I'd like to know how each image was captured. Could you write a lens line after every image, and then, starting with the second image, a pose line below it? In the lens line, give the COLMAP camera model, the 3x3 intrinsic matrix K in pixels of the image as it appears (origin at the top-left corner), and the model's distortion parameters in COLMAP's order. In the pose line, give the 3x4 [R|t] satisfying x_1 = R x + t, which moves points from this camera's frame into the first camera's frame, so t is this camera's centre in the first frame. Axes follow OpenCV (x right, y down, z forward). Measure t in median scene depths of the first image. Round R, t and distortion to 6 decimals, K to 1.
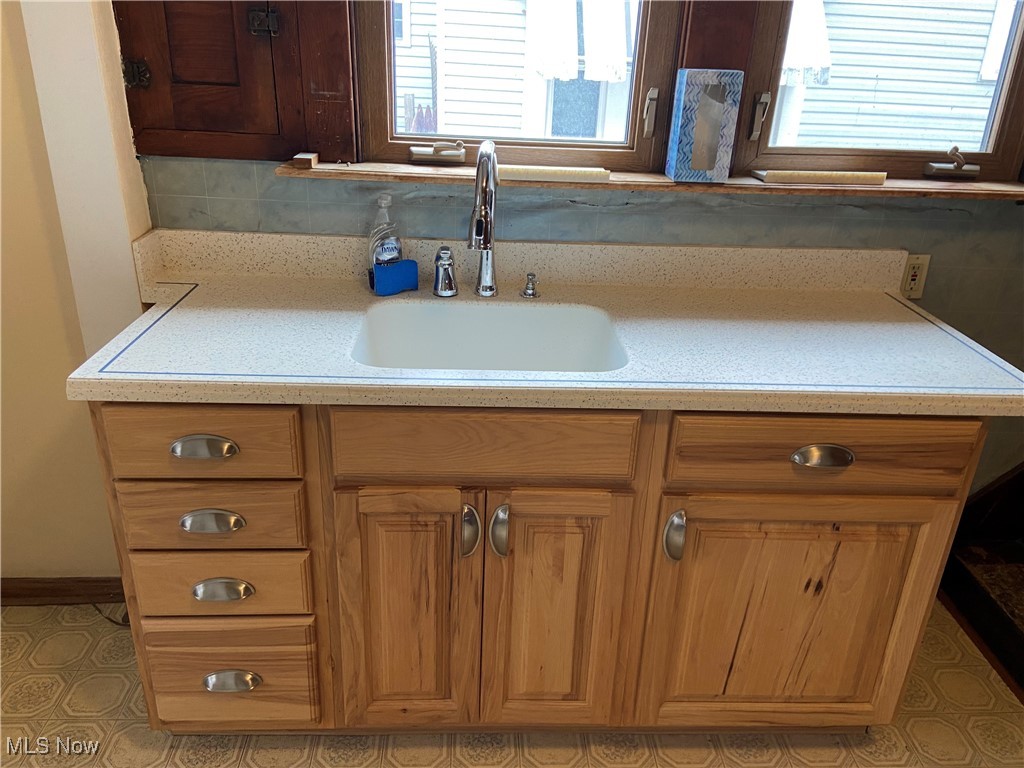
lens RADIAL K [[781.5, 0, 520.0], [0, 781.5, 382.9], [0, 0, 1]] dist [0.060880, -0.028441]
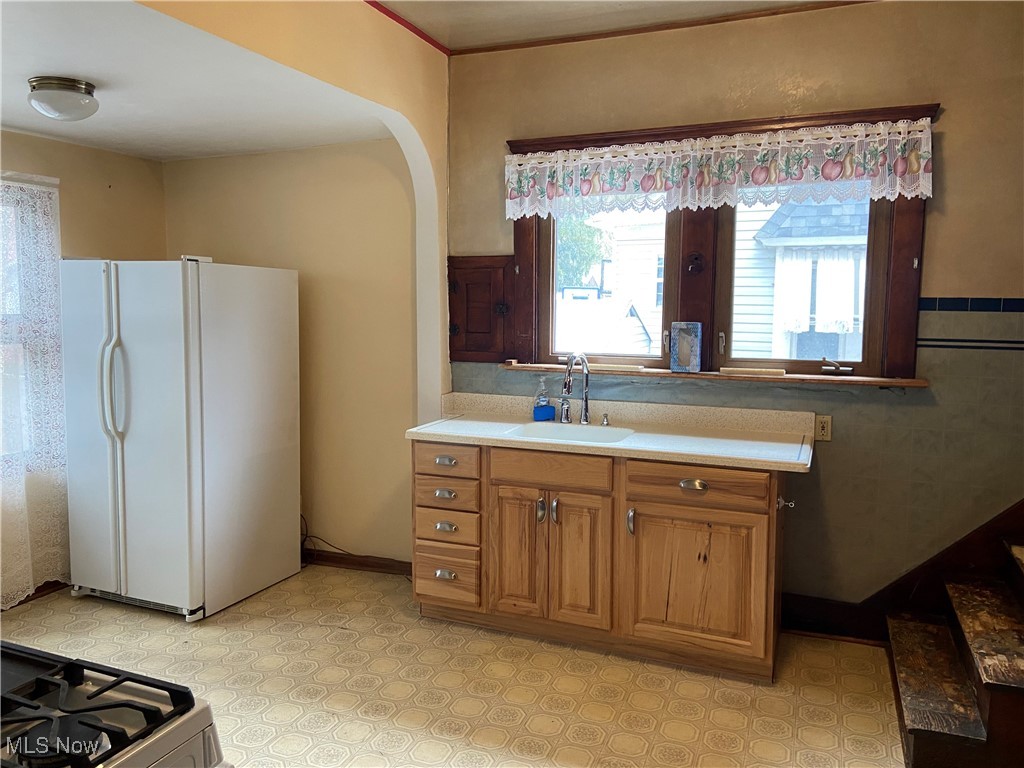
lens RADIAL K [[781.5, 0, 508.1], [0, 781.5, 380.0], [0, 0, 1]] dist [0.060880, -0.028441]
pose [[0.906223, 0.009086, -0.422703, 0.745724], [-0.139799, 0.949974, -0.279293, 0.443834], [0.399019, 0.312195, 0.862159, -1.047337]]
